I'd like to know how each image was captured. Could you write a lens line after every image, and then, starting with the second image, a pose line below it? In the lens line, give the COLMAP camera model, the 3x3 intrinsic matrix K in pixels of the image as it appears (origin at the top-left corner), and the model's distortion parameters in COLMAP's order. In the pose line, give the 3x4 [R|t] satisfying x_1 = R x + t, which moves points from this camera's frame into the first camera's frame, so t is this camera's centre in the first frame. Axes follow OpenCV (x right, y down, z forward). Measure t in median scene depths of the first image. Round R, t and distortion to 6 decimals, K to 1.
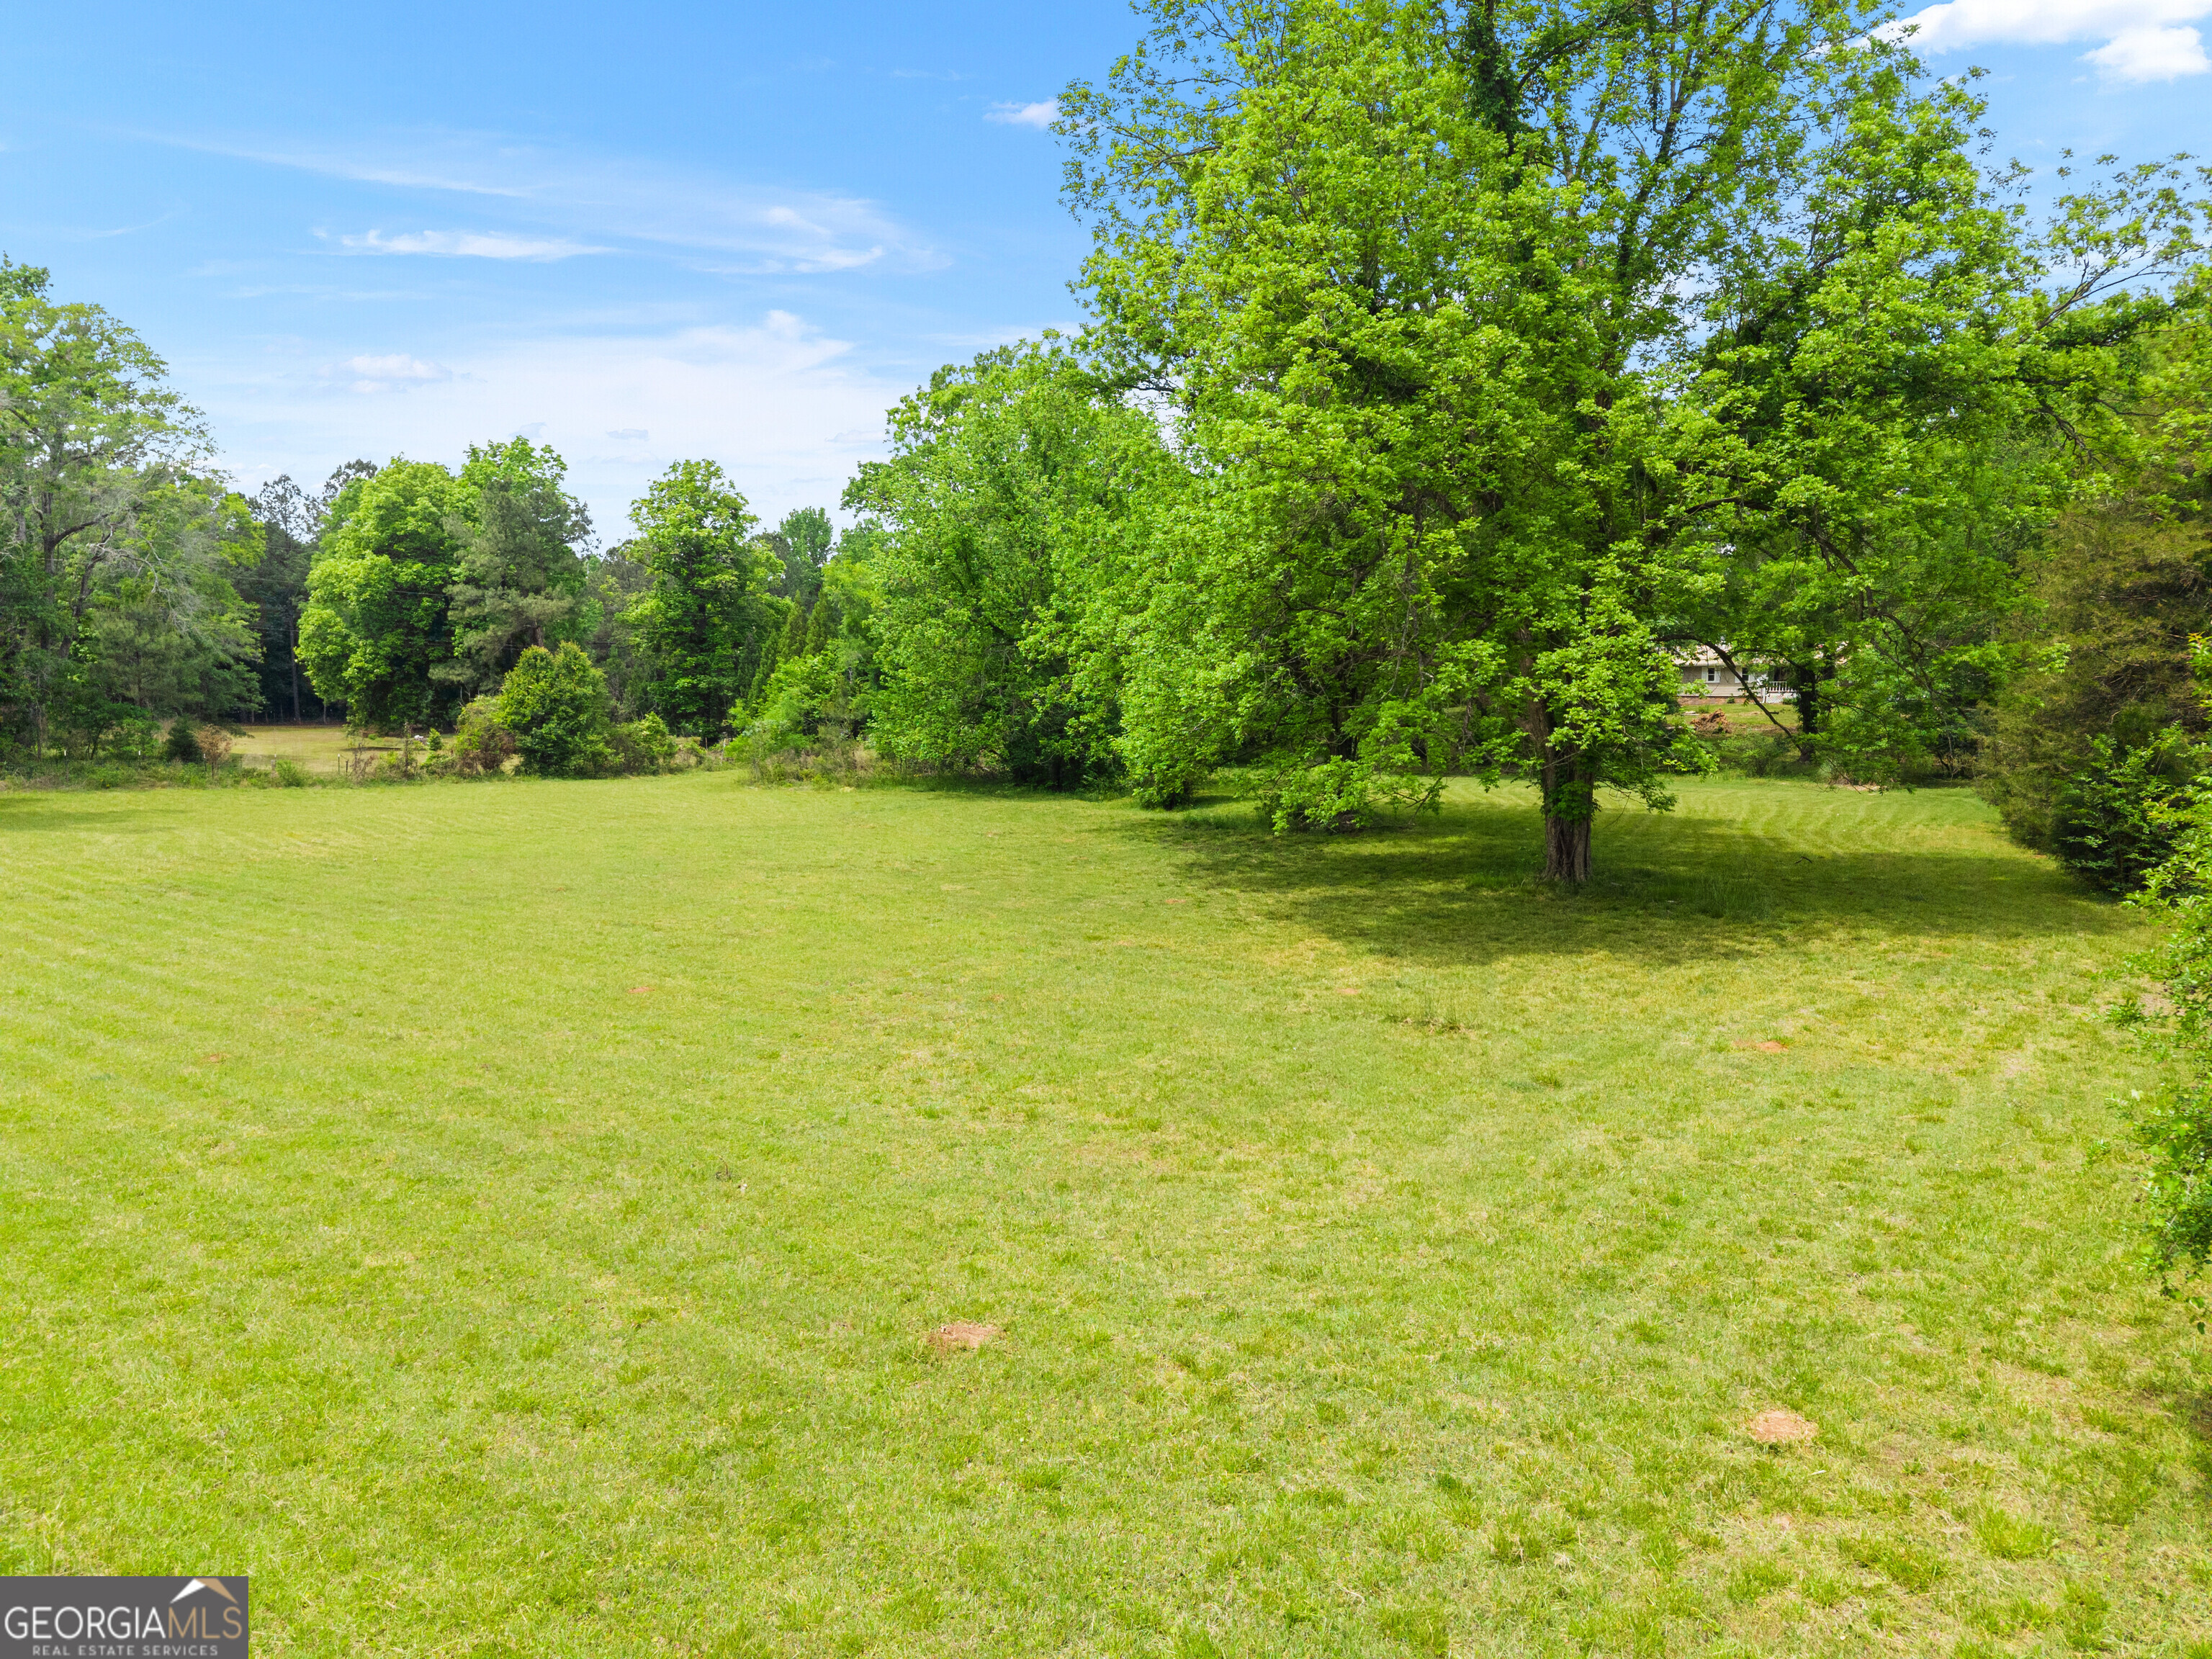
lens RADIAL K [[1497.4, 0, 1106.1], [0, 1497.4, 846.8], [0, 0, 1]] dist [0.021972, -0.017281]
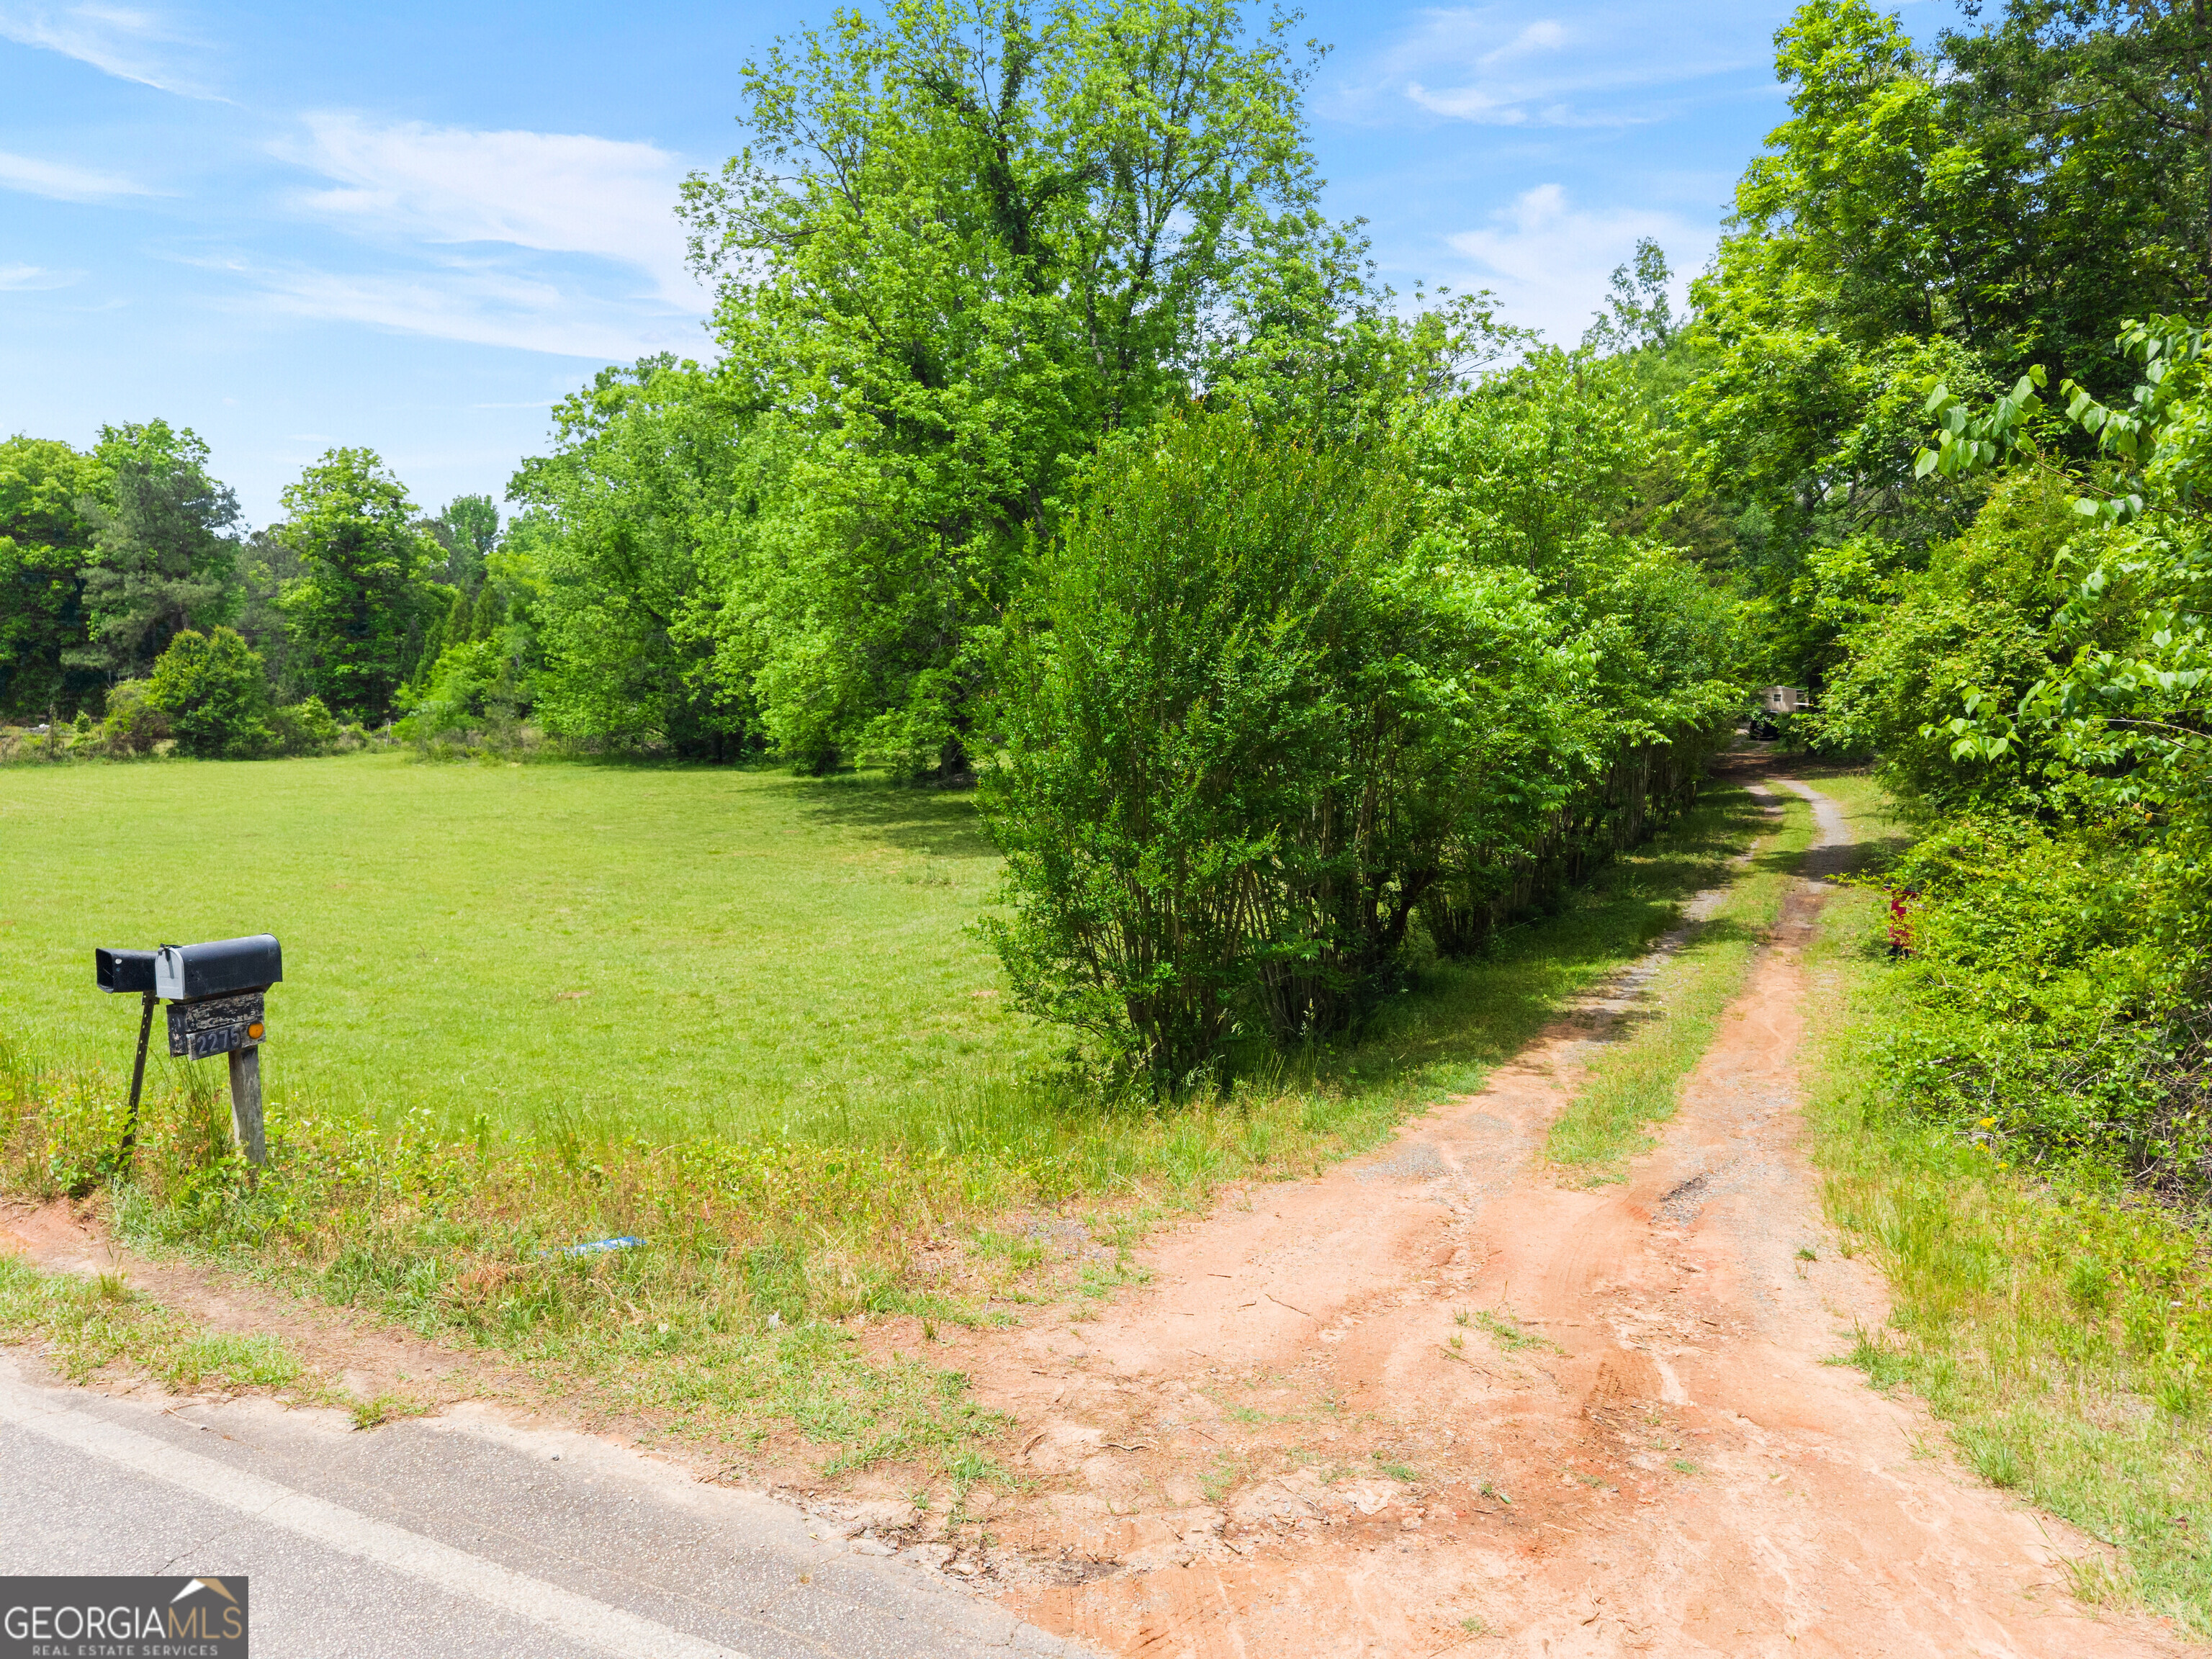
lens RADIAL K [[1487.9, 0, 1106.0], [0, 1487.9, 829.5], [0, 0, 1]] dist [0.005498, 0.000569]
pose [[0.979455, -0.020300, 0.200640, 0.021311], [0.021439, 0.999764, -0.003505, 0.016927], [-0.200522, 0.007735, 0.979659, -0.104598]]
